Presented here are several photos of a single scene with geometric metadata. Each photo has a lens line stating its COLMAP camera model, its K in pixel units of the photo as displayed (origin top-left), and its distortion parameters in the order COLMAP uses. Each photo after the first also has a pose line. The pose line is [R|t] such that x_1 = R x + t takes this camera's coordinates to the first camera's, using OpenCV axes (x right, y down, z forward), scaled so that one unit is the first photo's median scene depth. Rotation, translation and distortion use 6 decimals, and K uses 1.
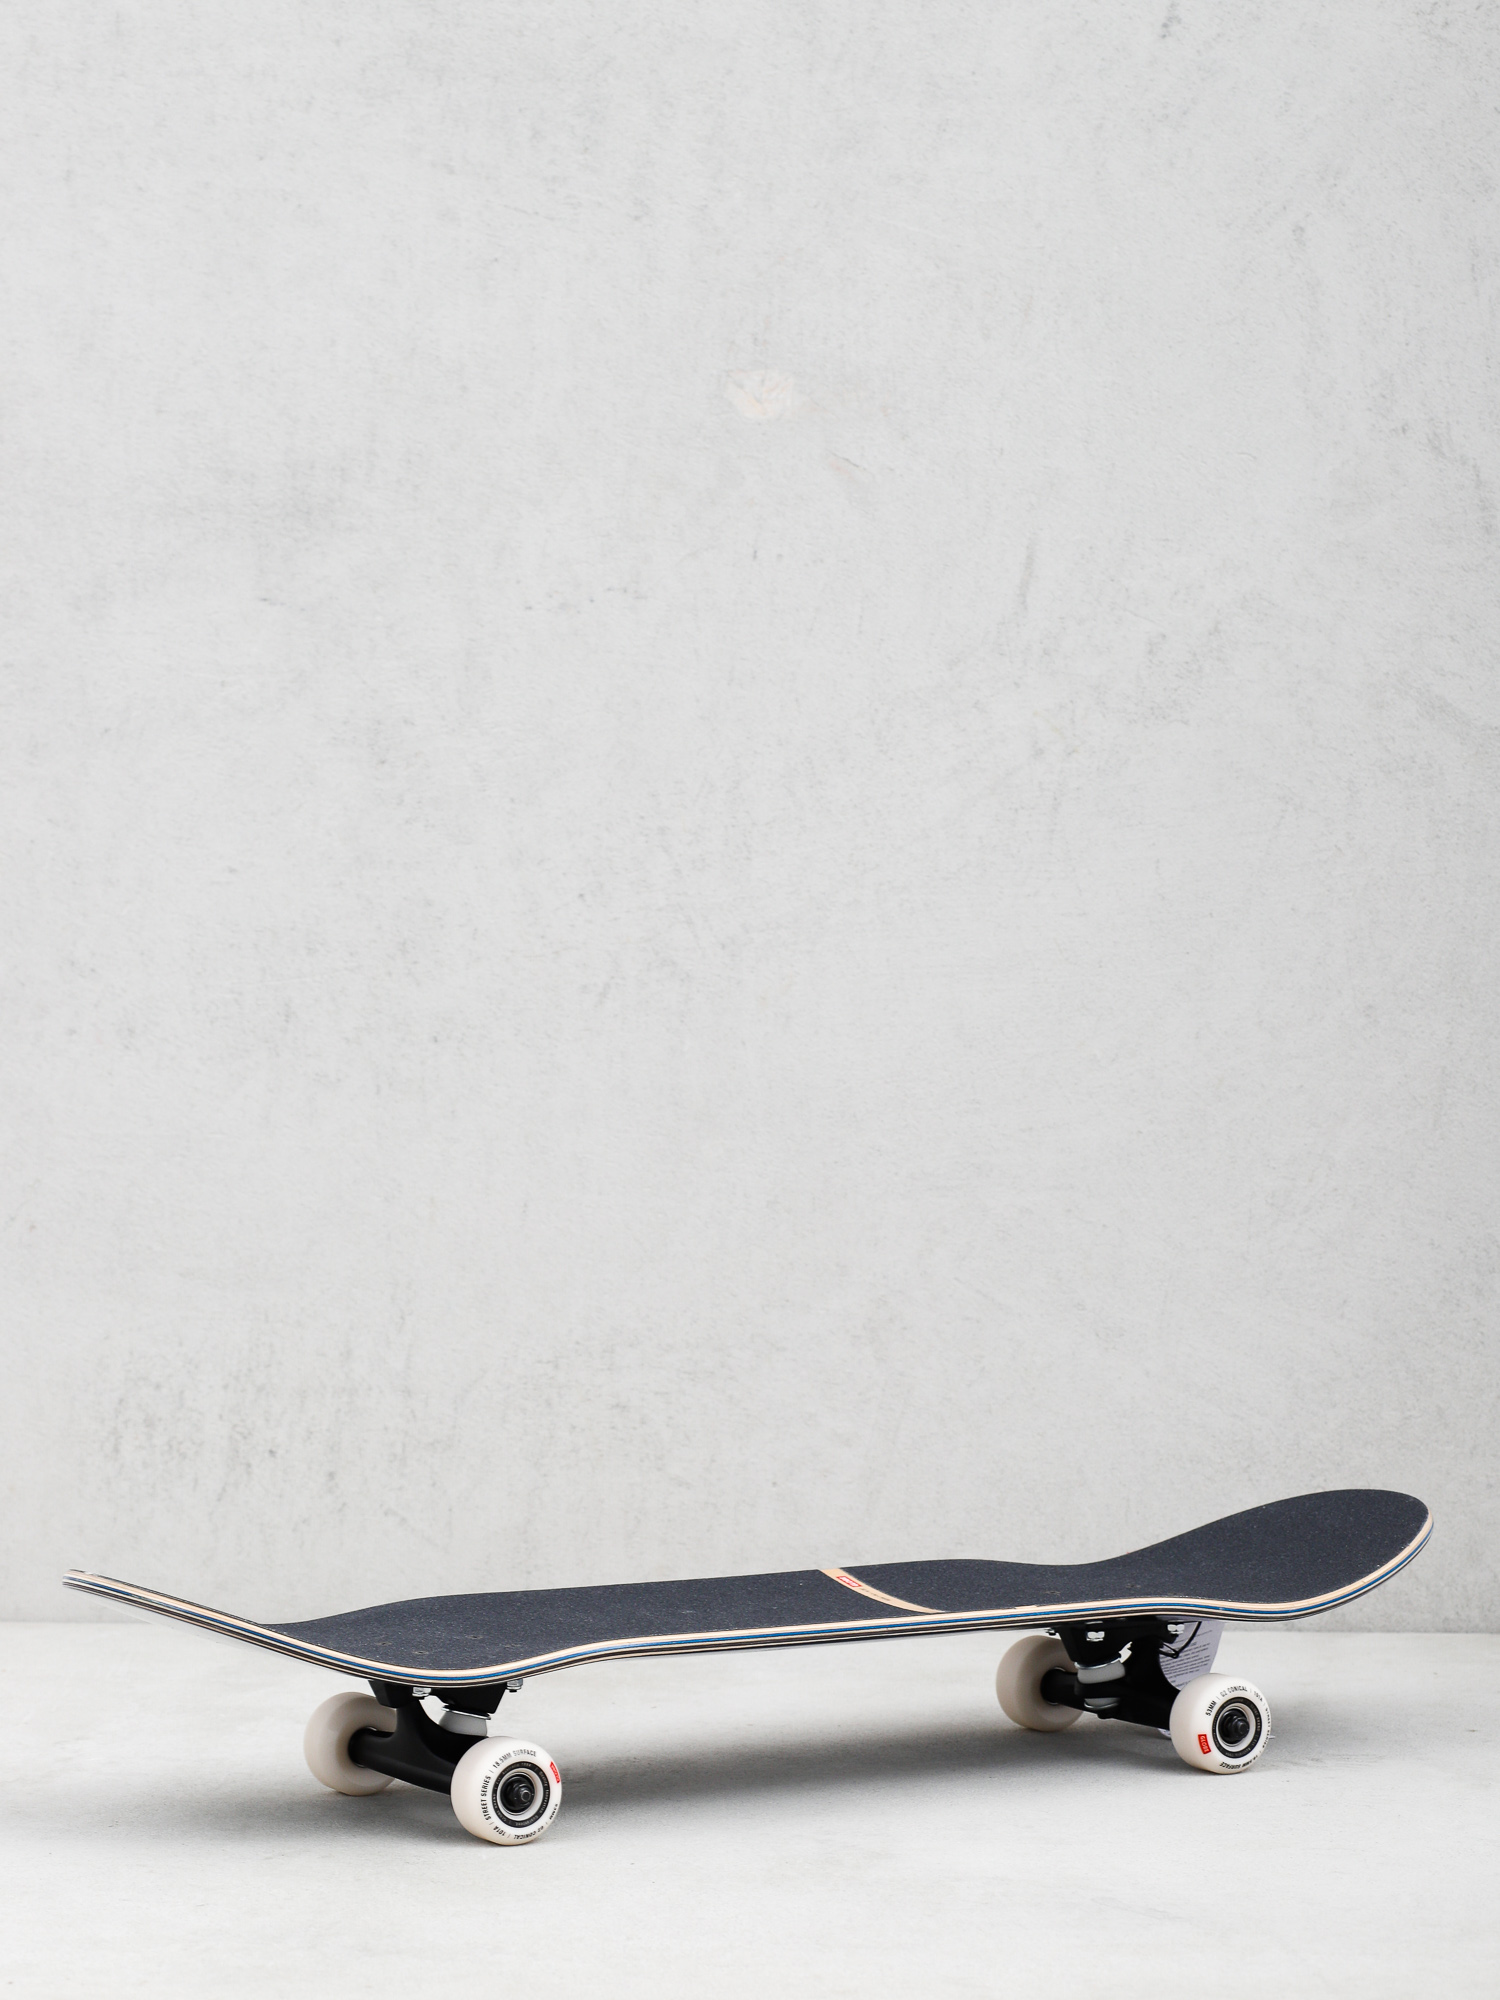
lens RADIAL K [[5168.4, 0, 745.6], [0, 5168.4, 1006.9], [0, 0, 1]] dist [0.059715, 0.000000]
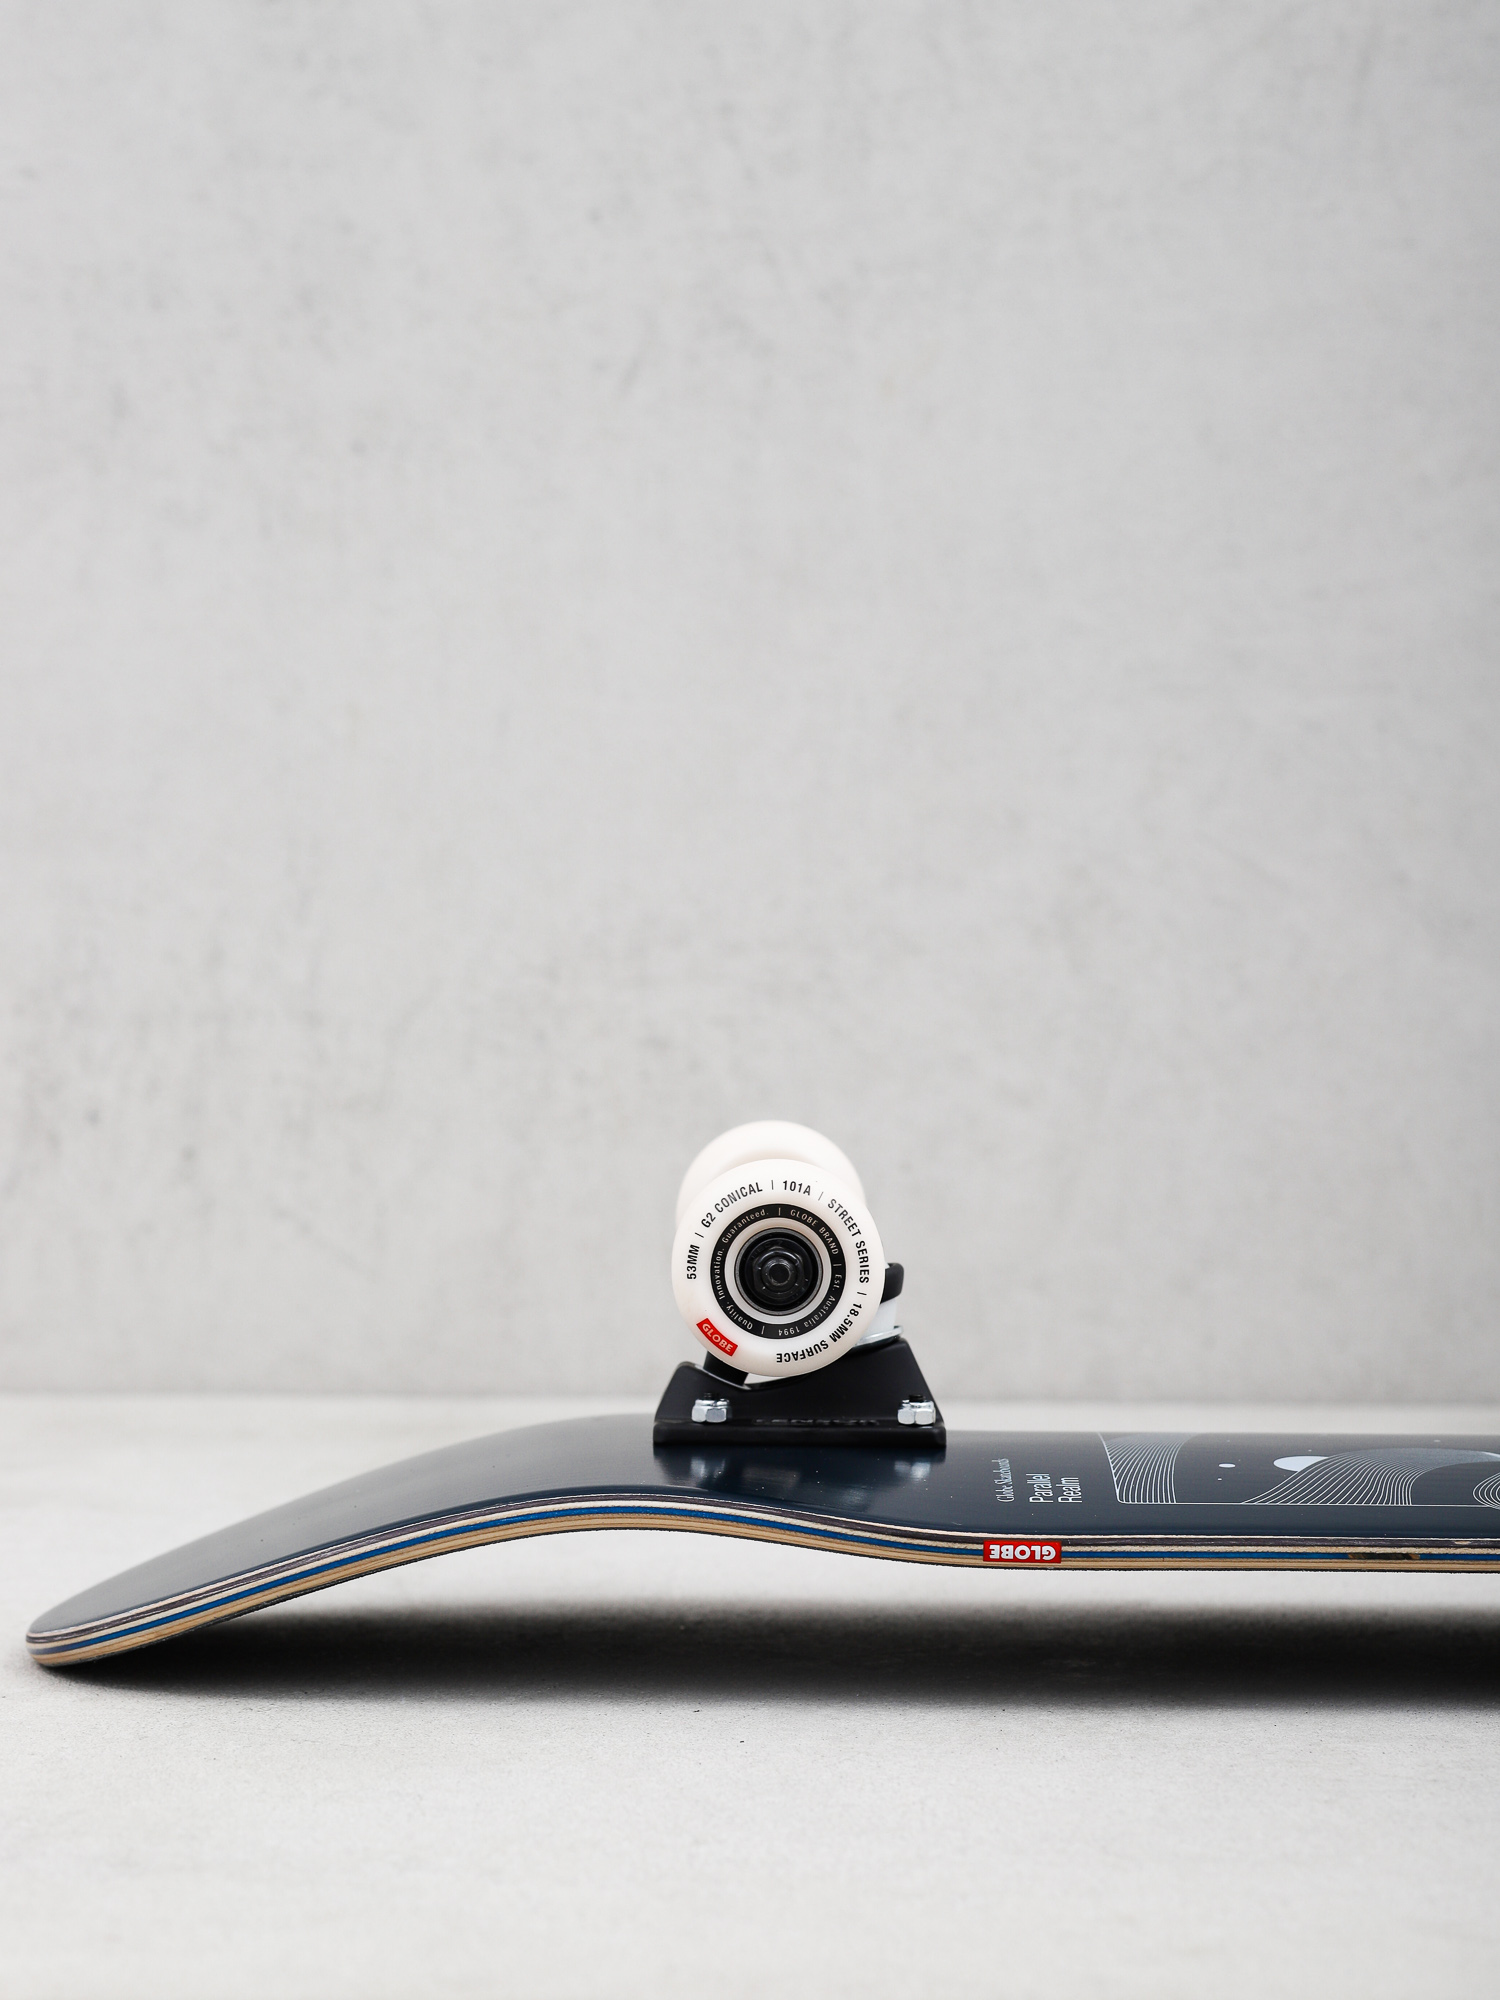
lens RADIAL K [[5168.4, 0, 759.5], [0, 5168.4, 1001.1], [0, 0, 1]] dist [0.059715, 0.000000]
pose [[0.999999, 0.001316, 0.001109, -0.012617], [-0.001308, 0.999969, -0.007715, 0.077130], [-0.001119, 0.007714, 0.999970, 0.381992]]
